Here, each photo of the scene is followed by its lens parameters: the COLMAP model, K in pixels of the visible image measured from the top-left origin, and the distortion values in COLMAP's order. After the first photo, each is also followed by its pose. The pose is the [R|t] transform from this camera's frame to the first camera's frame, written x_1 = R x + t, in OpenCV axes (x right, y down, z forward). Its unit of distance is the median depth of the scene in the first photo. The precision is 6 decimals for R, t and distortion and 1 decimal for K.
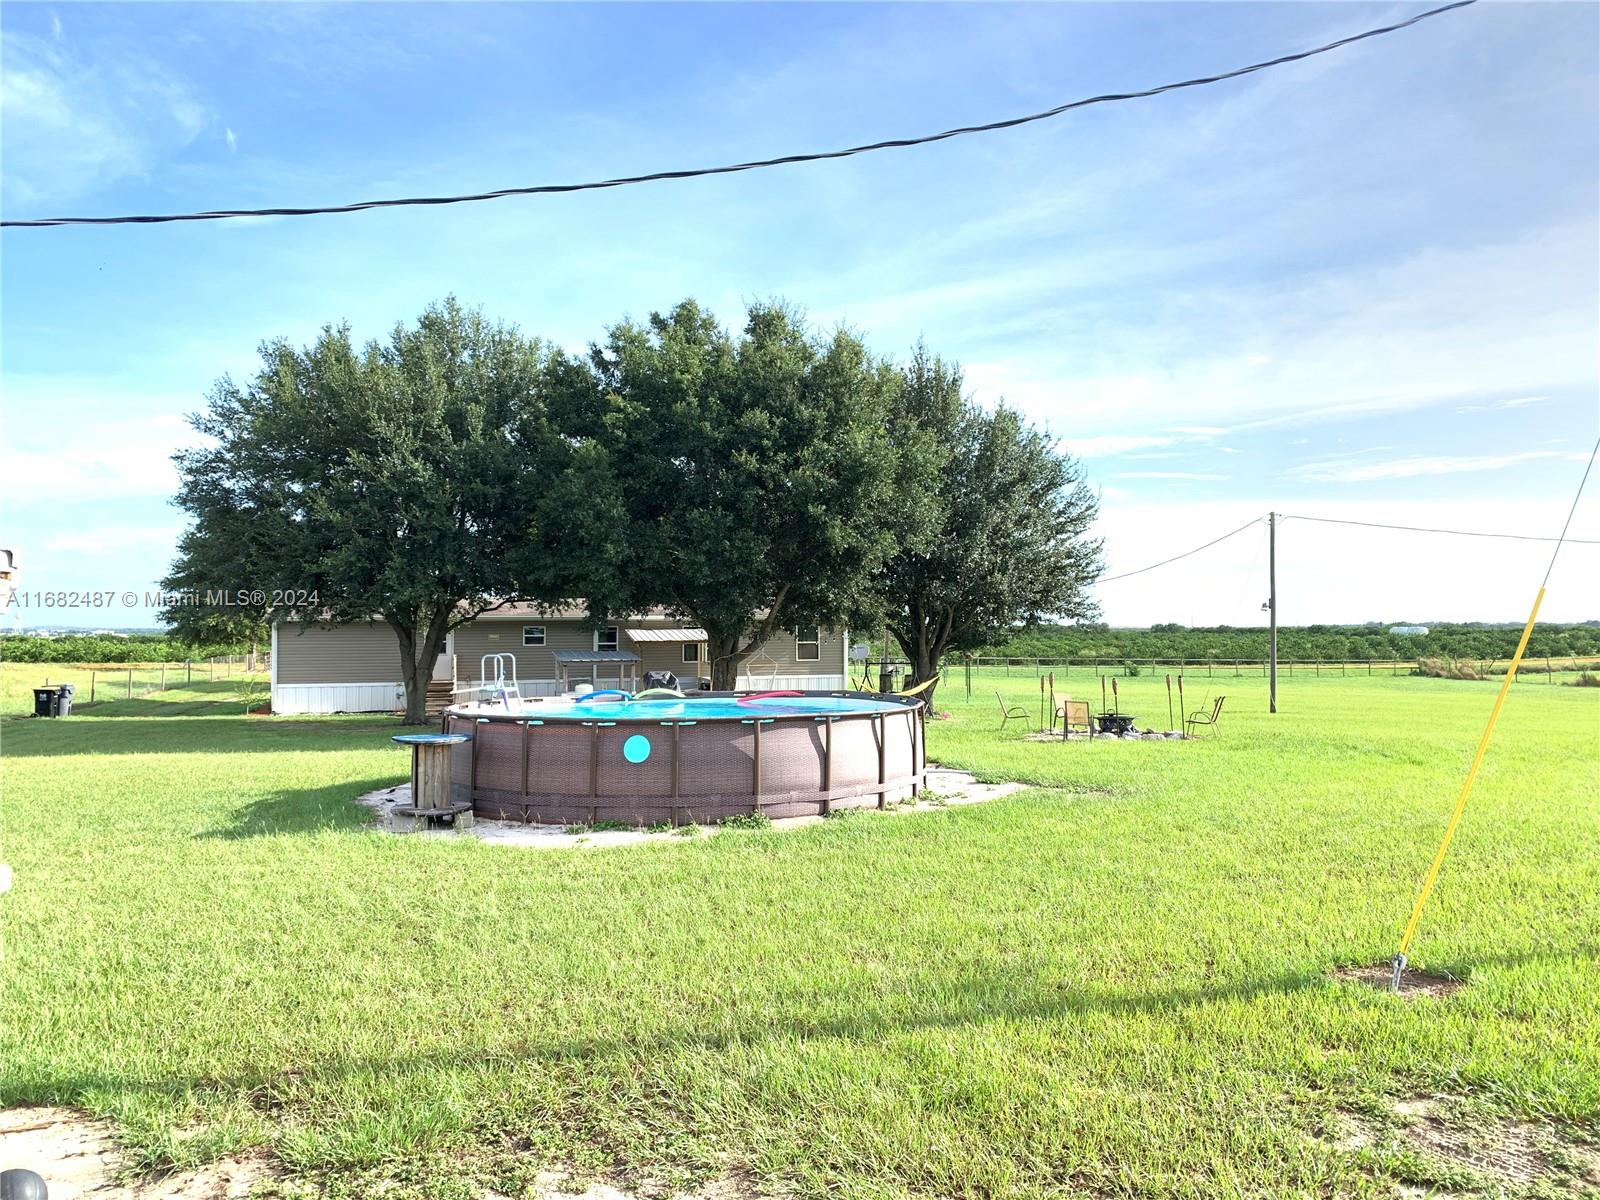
lens RADIAL K [[1231.9, 0, 802.1], [0, 1231.9, 590.6], [0, 0, 1]] dist [0.078750, -0.011057]
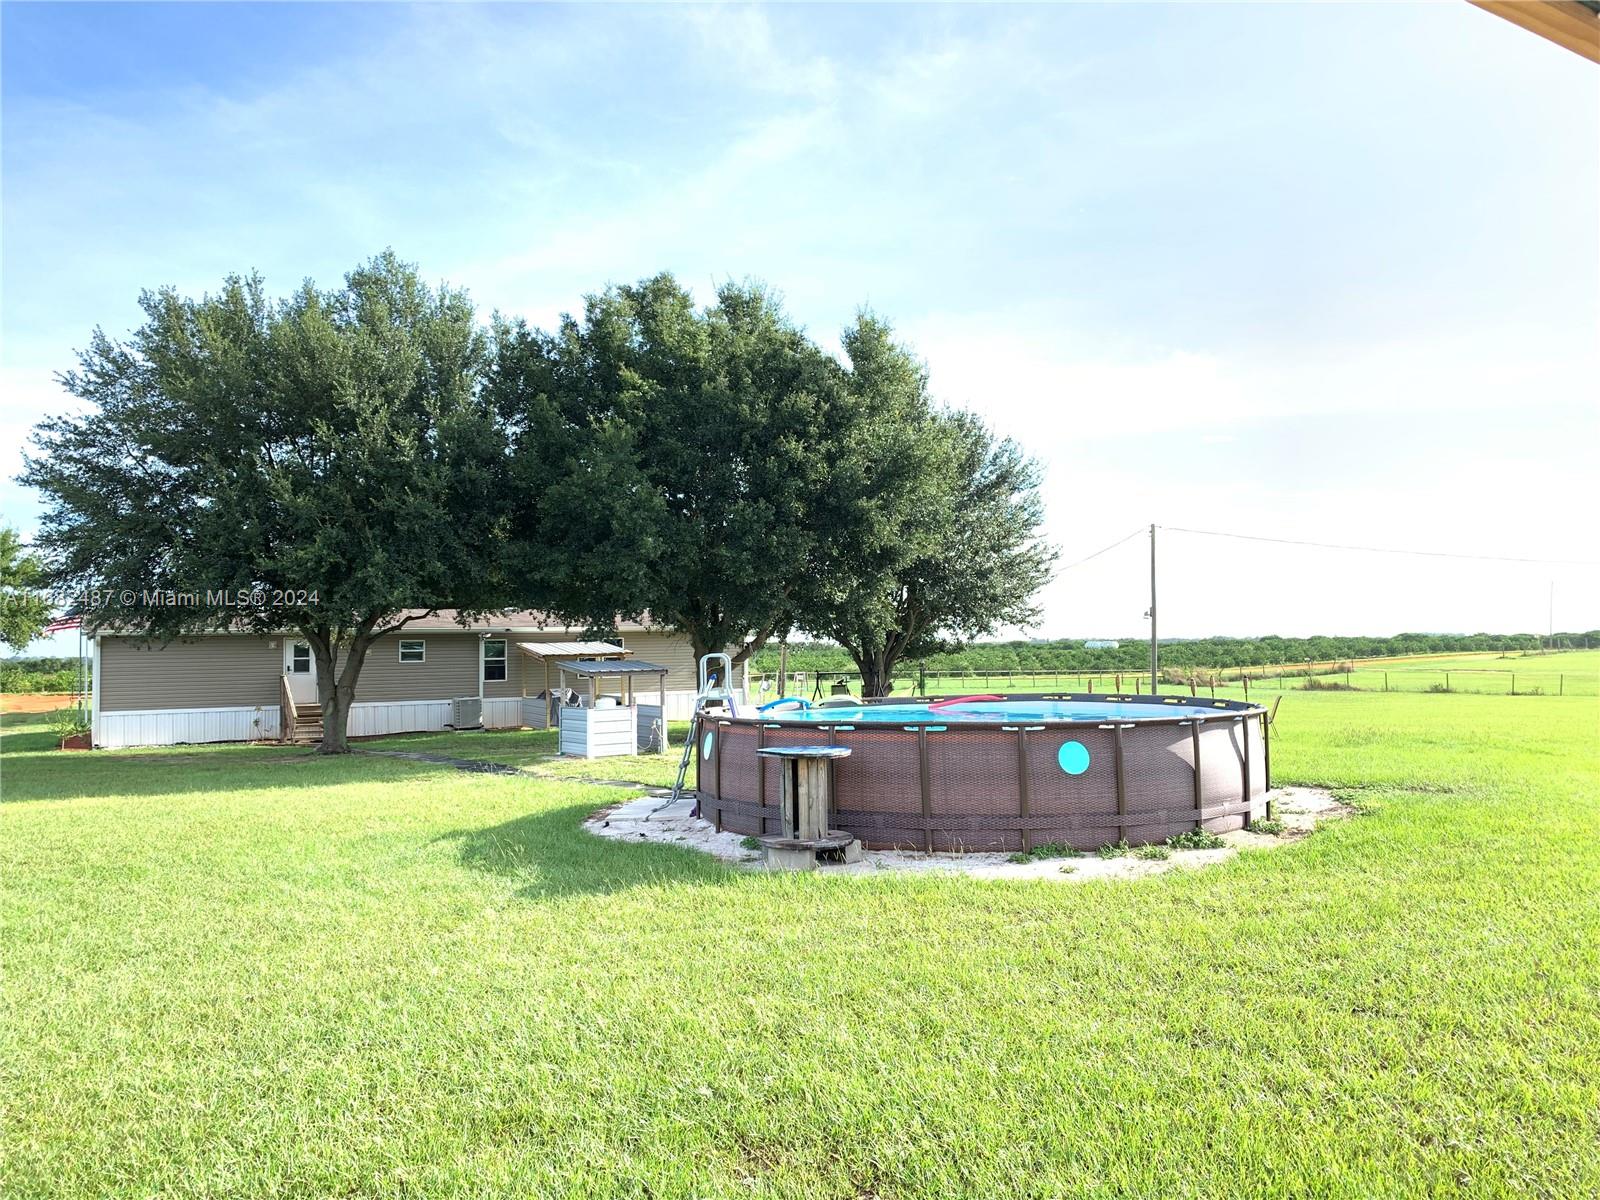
lens RADIAL K [[1231.9, 0, 799.9], [0, 1231.9, 598.1], [0, 0, 1]] dist [0.078750, -0.011057]
pose [[0.969662, 0.000146, 0.244448, -0.250811], [0.002555, 0.999939, -0.010731, 0.014343], [-0.244435, 0.011030, 0.969603, 0.115138]]
